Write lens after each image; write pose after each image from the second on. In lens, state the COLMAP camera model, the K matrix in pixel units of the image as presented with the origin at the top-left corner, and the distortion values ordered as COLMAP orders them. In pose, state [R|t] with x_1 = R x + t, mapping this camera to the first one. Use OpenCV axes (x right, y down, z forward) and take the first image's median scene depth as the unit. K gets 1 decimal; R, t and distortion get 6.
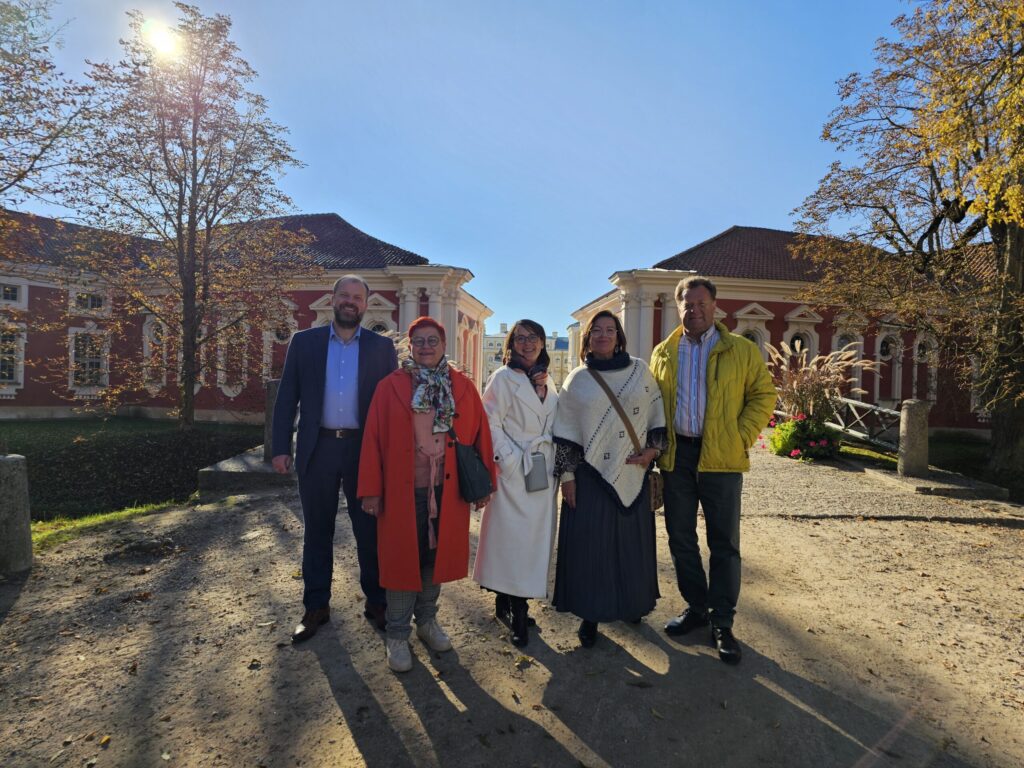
lens RADIAL K [[694.6, 0, 501.9], [0, 694.6, 400.1], [0, 0, 1]] dist [0.004619, 0.000361]
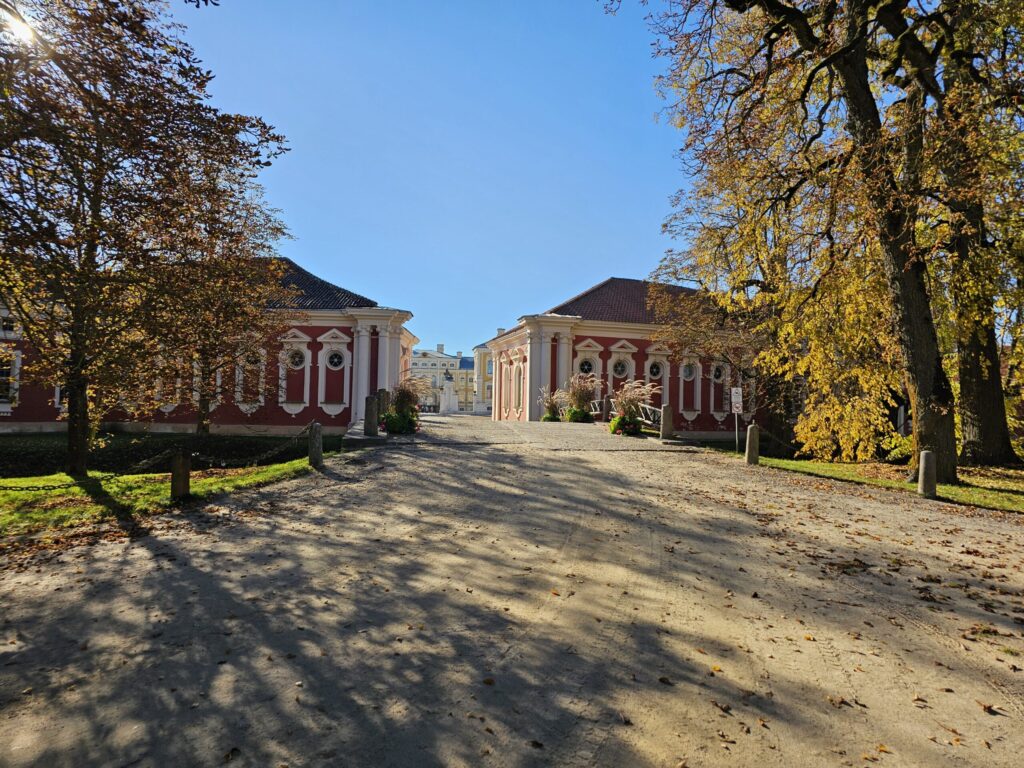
lens RADIAL K [[696.9, 0, 543.0], [0, 696.9, 385.1], [0, 0, 1]] dist [0.003332, 0.000243]
pose [[0.980165, -0.000956, 0.198181, -0.062367], [0.010460, 0.998844, -0.046917, 0.010966], [-0.197907, 0.048059, 0.979042, -0.304203]]
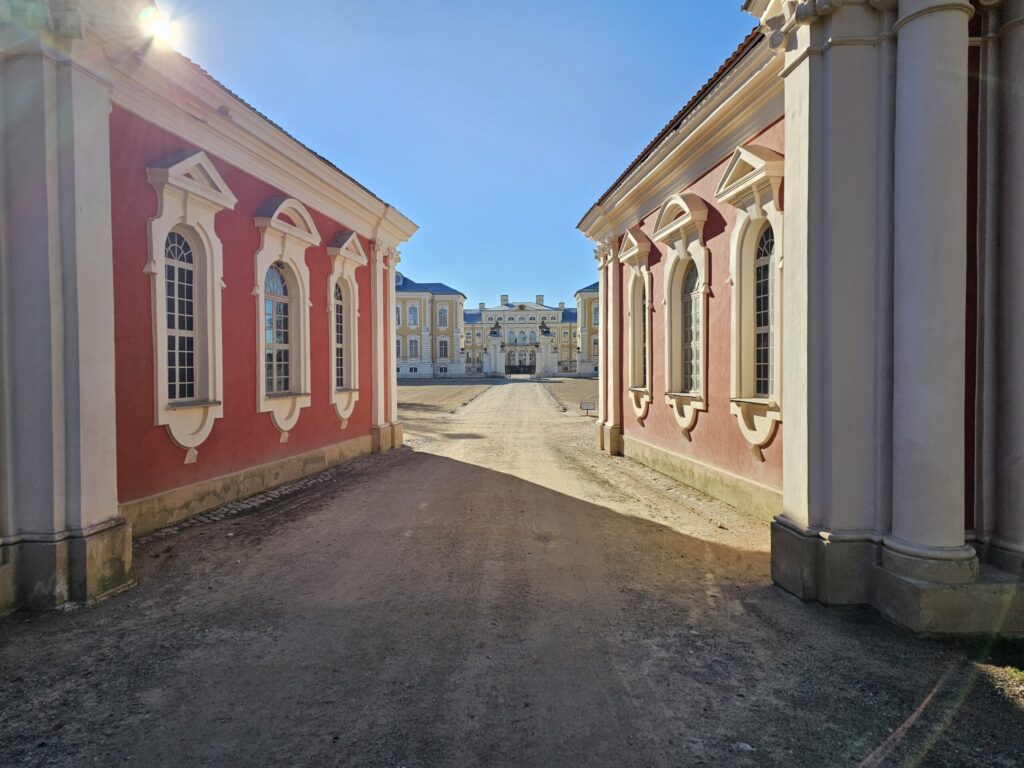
lens RADIAL K [[696.9, 0, 543.0], [0, 696.9, 385.1], [0, 0, 1]] dist [0.003332, 0.000243]
pose [[0.998508, -0.033440, 0.043179, 0.077464], [0.032924, 0.999378, 0.012609, -0.029826], [-0.043574, -0.011168, 0.998988, 0.778124]]
